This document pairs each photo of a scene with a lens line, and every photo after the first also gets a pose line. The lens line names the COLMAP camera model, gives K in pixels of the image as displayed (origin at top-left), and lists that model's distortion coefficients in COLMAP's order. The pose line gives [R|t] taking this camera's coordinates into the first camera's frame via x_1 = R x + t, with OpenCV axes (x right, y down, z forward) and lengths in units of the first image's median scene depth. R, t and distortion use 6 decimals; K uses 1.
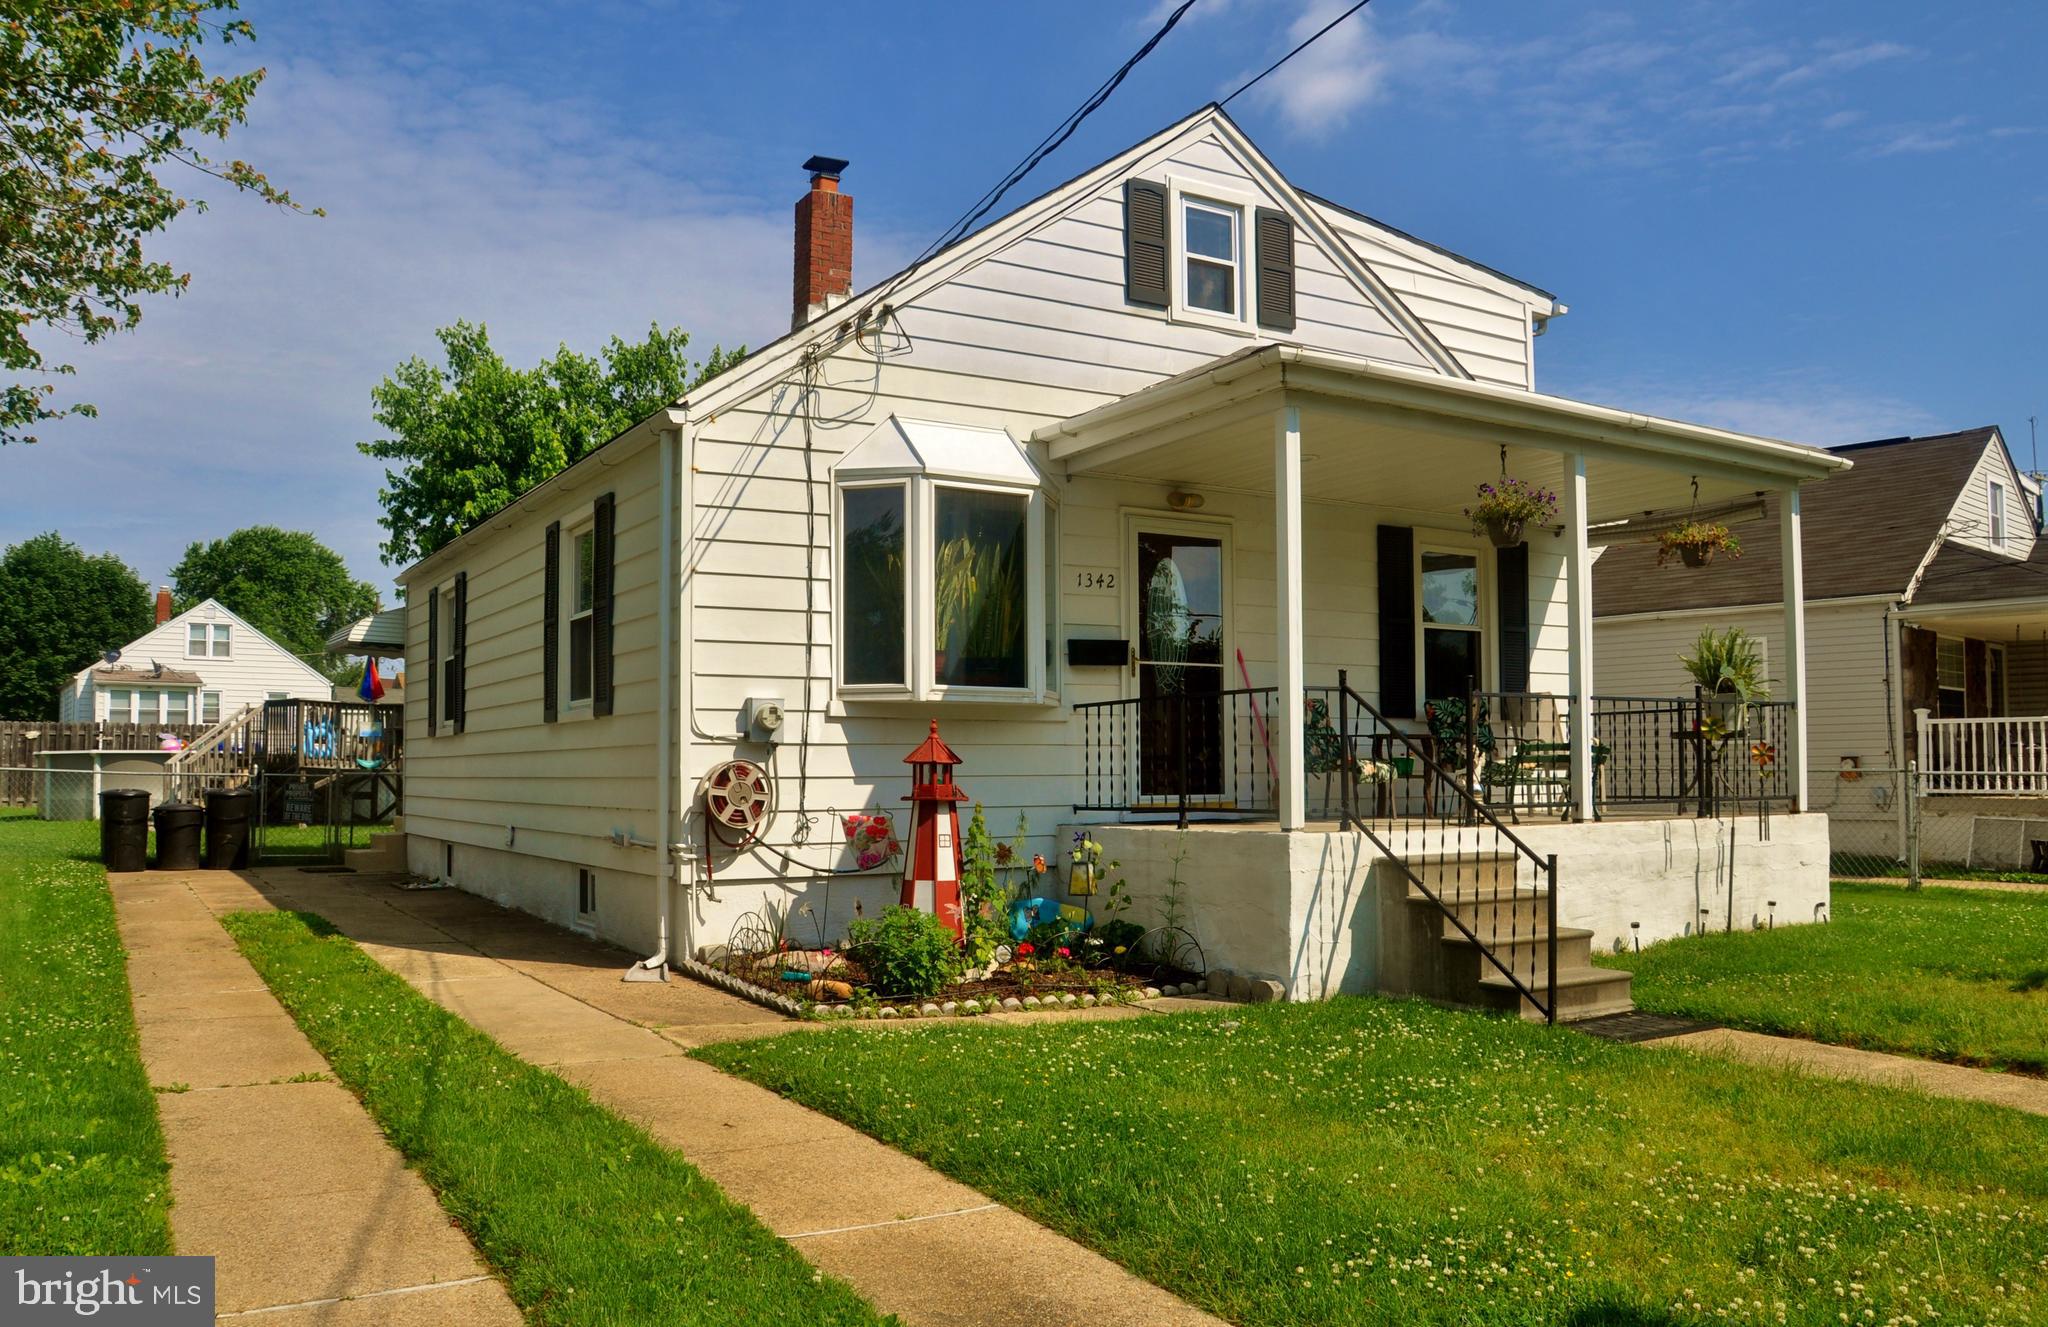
lens RADIAL K [[1603.6, 0, 1018.9], [0, 1603.6, 689.9], [0, 0, 1]] dist [-0.163084, 0.121419]
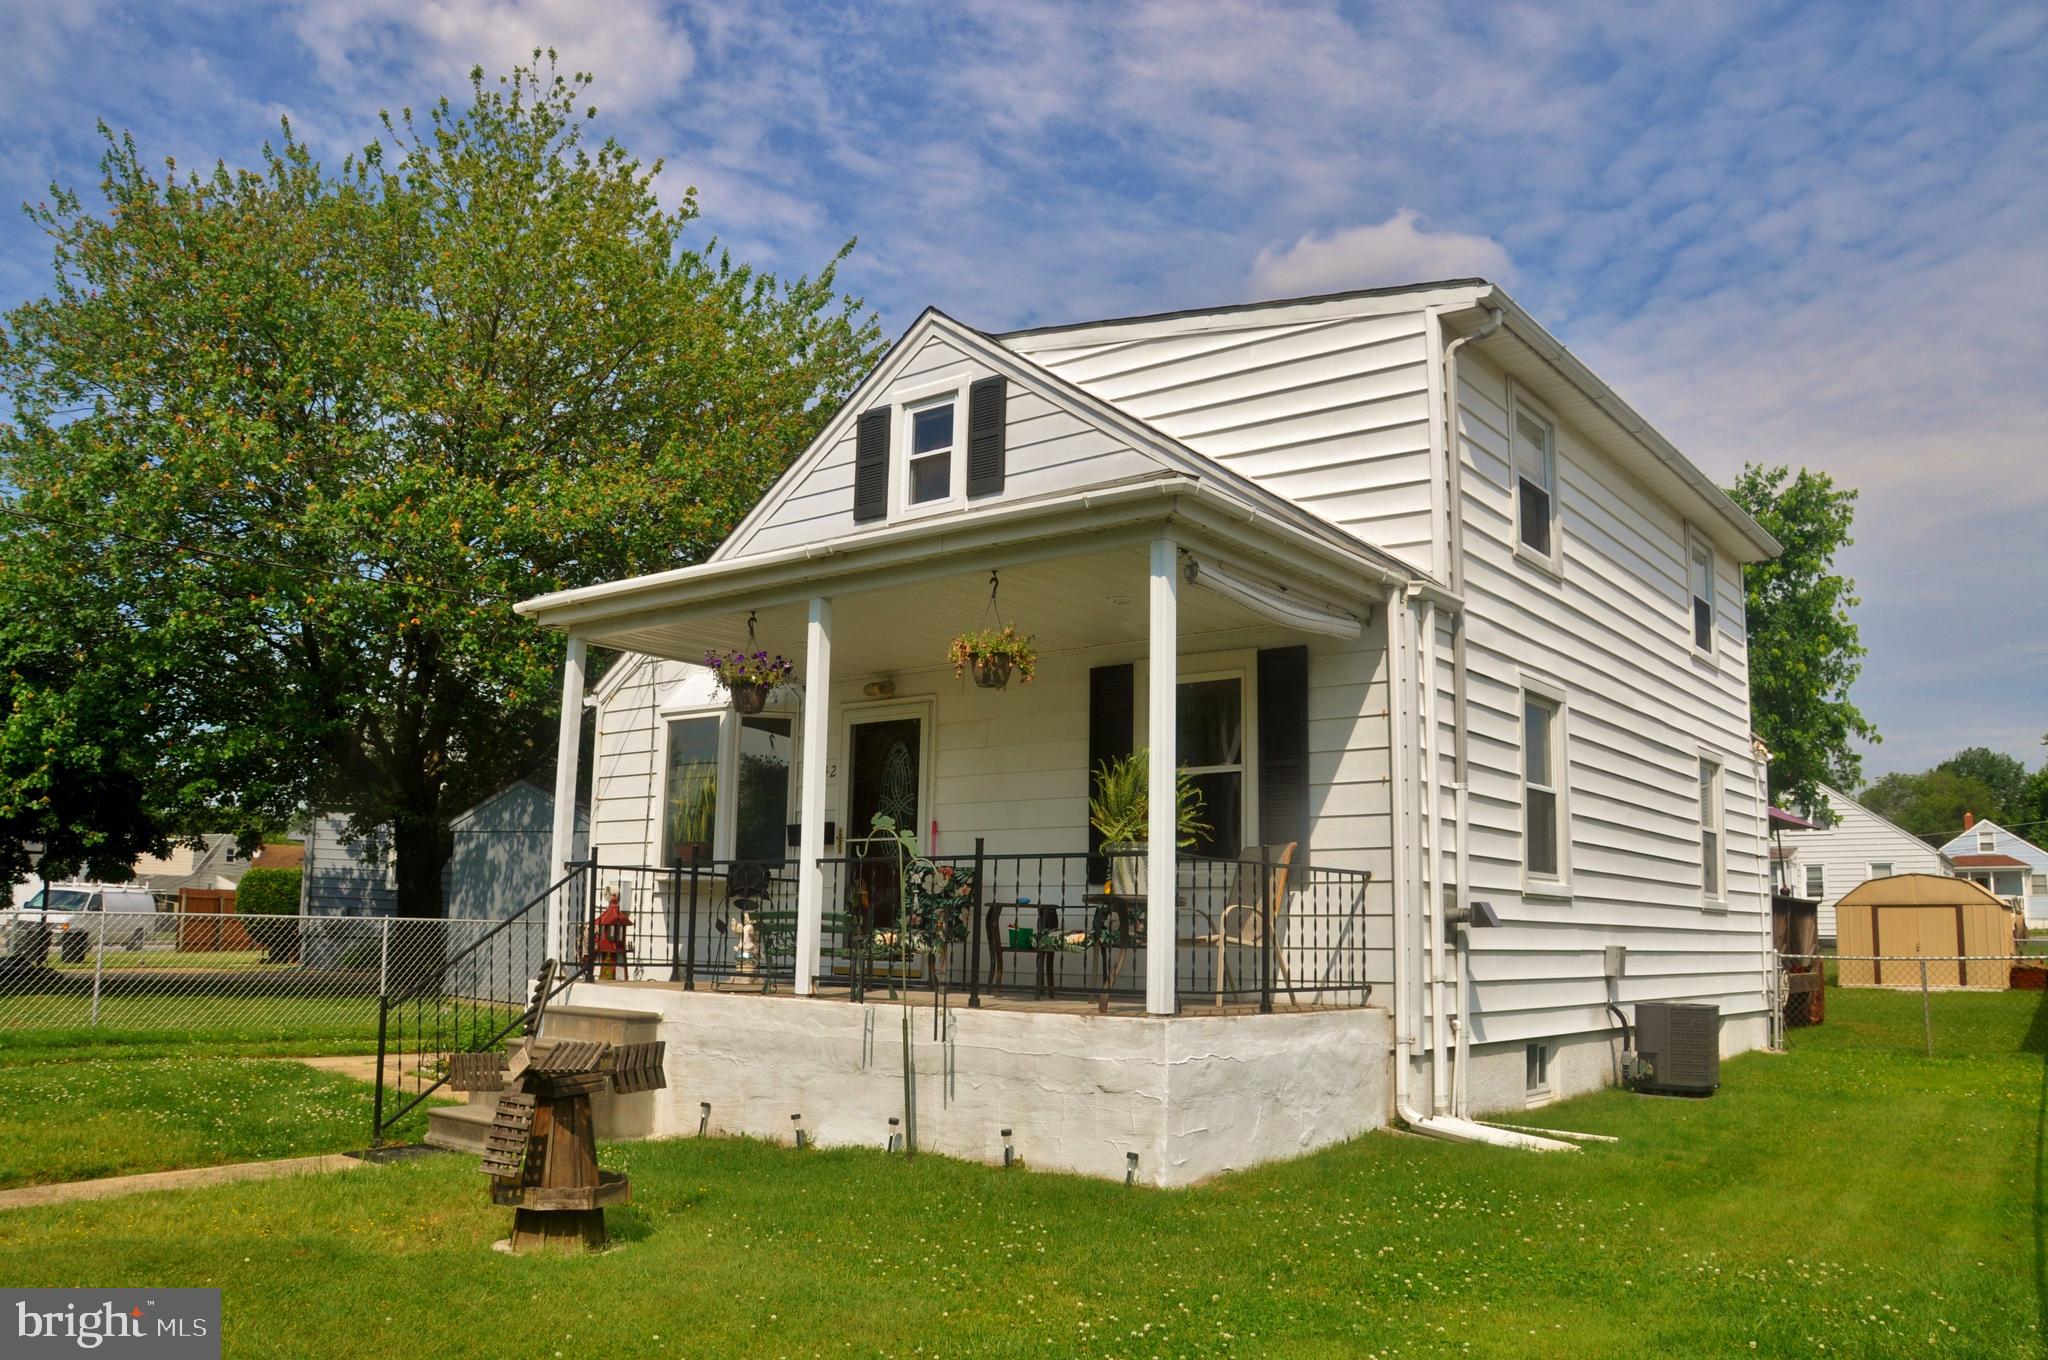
lens RADIAL K [[1577.3, 0, 1020.3], [0, 1577.3, 704.4], [0, 0, 1]] dist [-0.165535, 0.124292]
pose [[0.354701, -0.127005, -0.926314, 1.101332], [0.028613, 0.991742, -0.125019, 0.028160], [0.934542, 0.017839, 0.355406, 0.688476]]
